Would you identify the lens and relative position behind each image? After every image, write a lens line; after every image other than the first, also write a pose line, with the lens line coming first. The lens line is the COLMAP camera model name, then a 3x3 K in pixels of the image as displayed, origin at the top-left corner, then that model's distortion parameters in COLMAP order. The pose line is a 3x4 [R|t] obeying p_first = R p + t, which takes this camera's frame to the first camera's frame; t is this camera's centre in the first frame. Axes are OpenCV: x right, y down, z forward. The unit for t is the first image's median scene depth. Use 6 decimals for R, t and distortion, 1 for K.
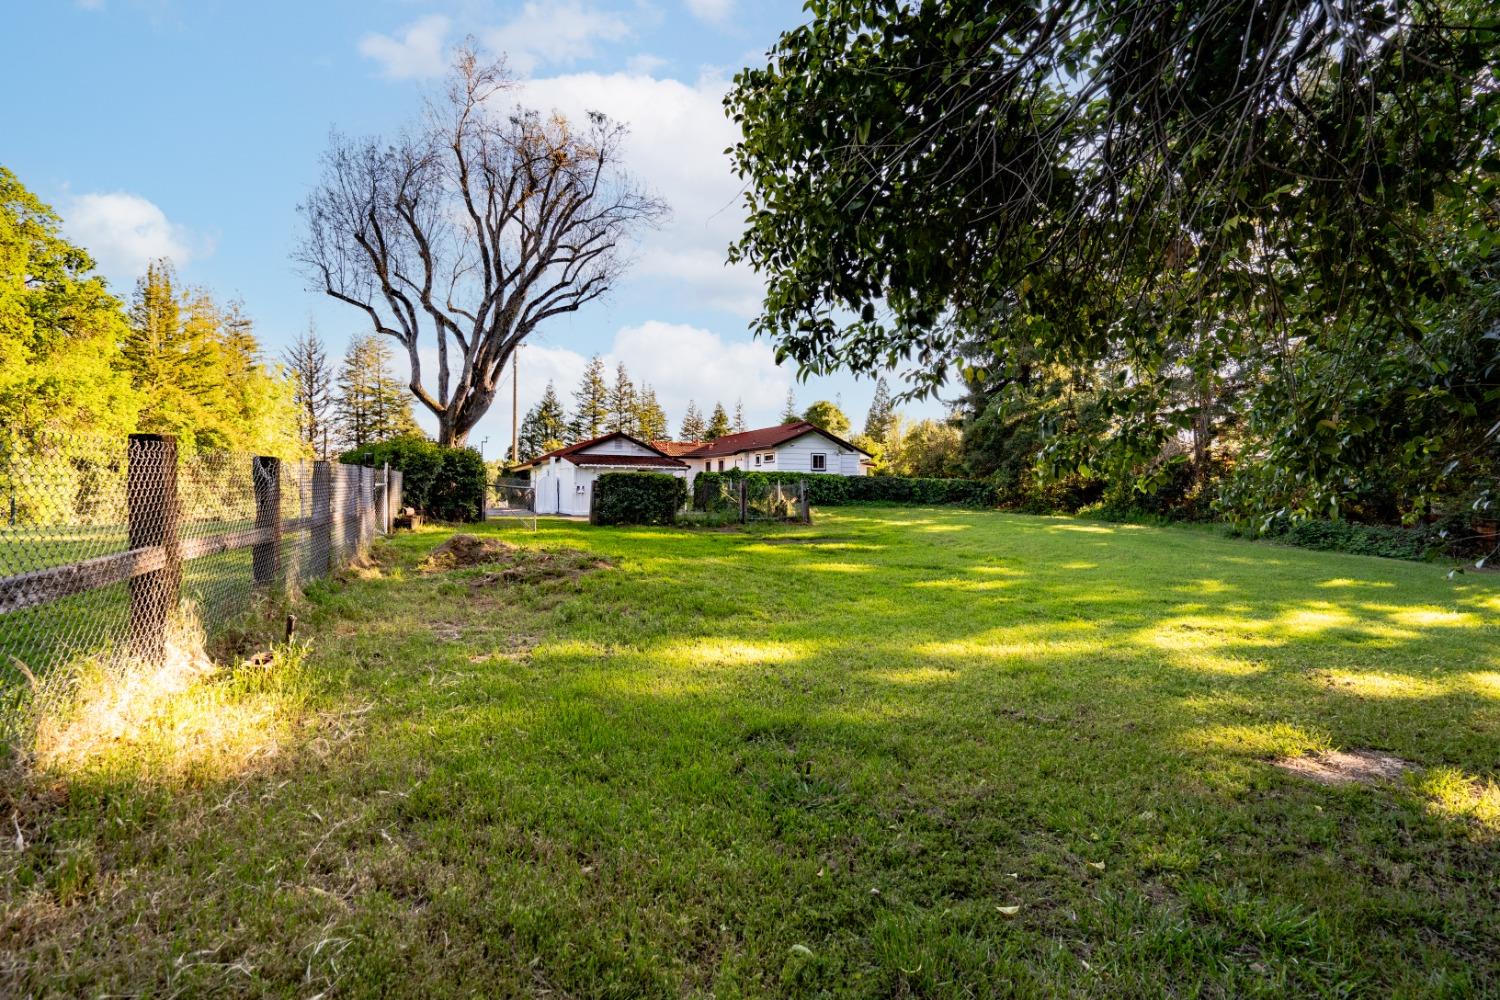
lens RADIAL K [[716.4, 0, 748.0], [0, 716.4, 481.9], [0, 0, 1]] dist [0.001493, -0.000128]
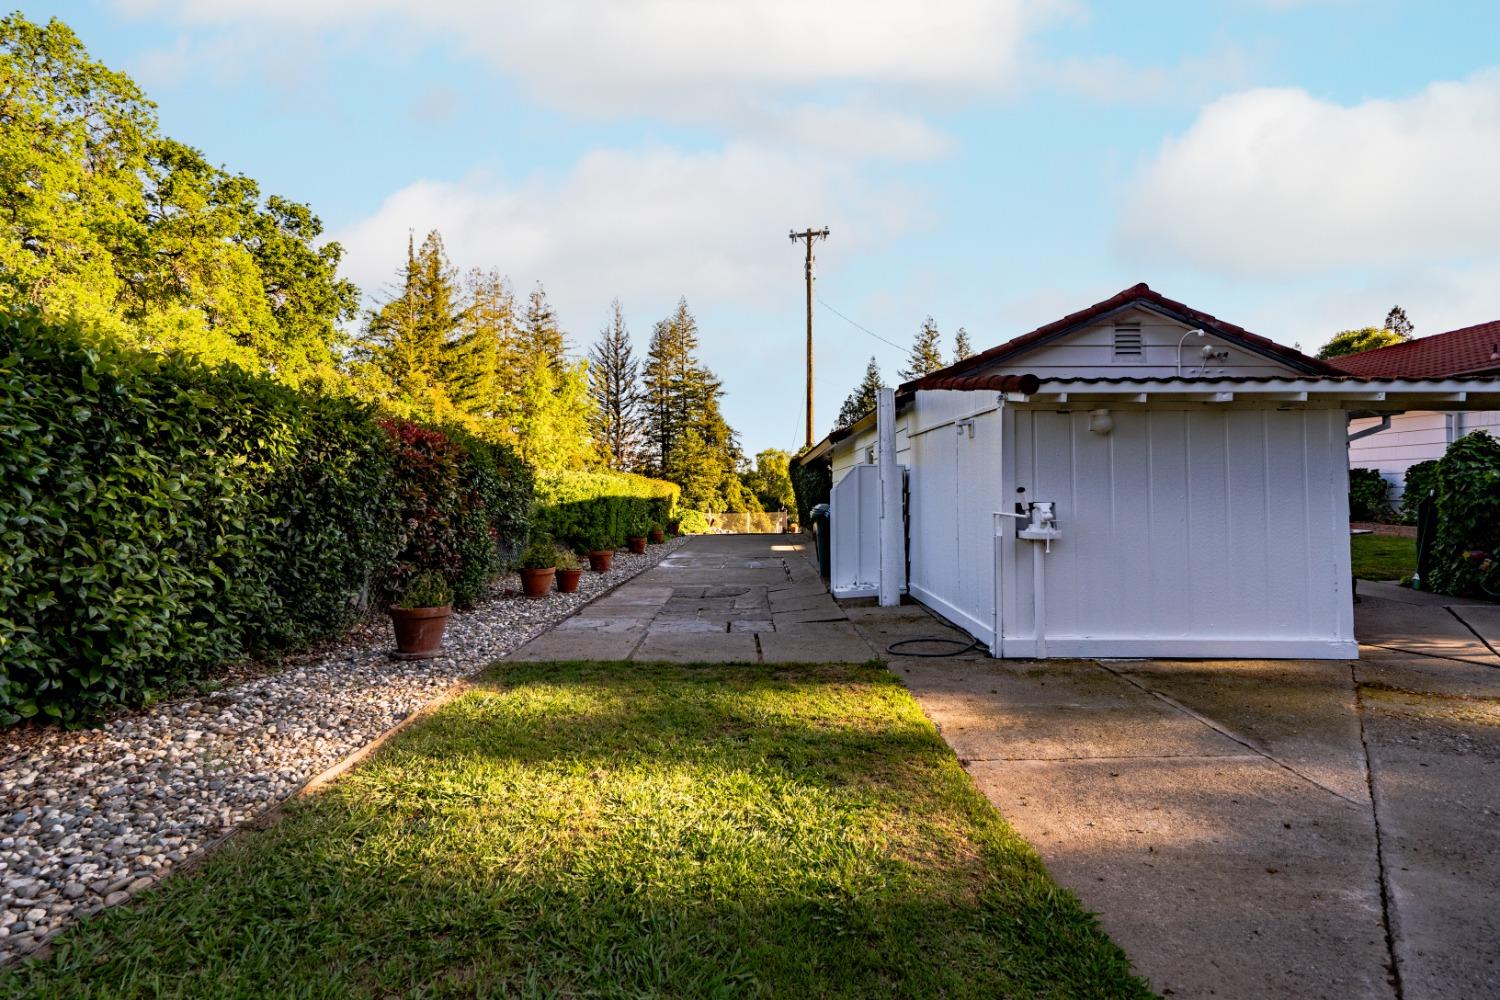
lens RADIAL K [[716.4, 0, 748.0], [0, 716.4, 481.9], [0, 0, 1]] dist [0.001493, -0.000128]
pose [[0.903183, -0.015545, -0.428975, -0.066904], [0.014215, 0.999879, -0.006304, 0.000055], [0.429021, -0.000404, 0.903294, 0.241645]]
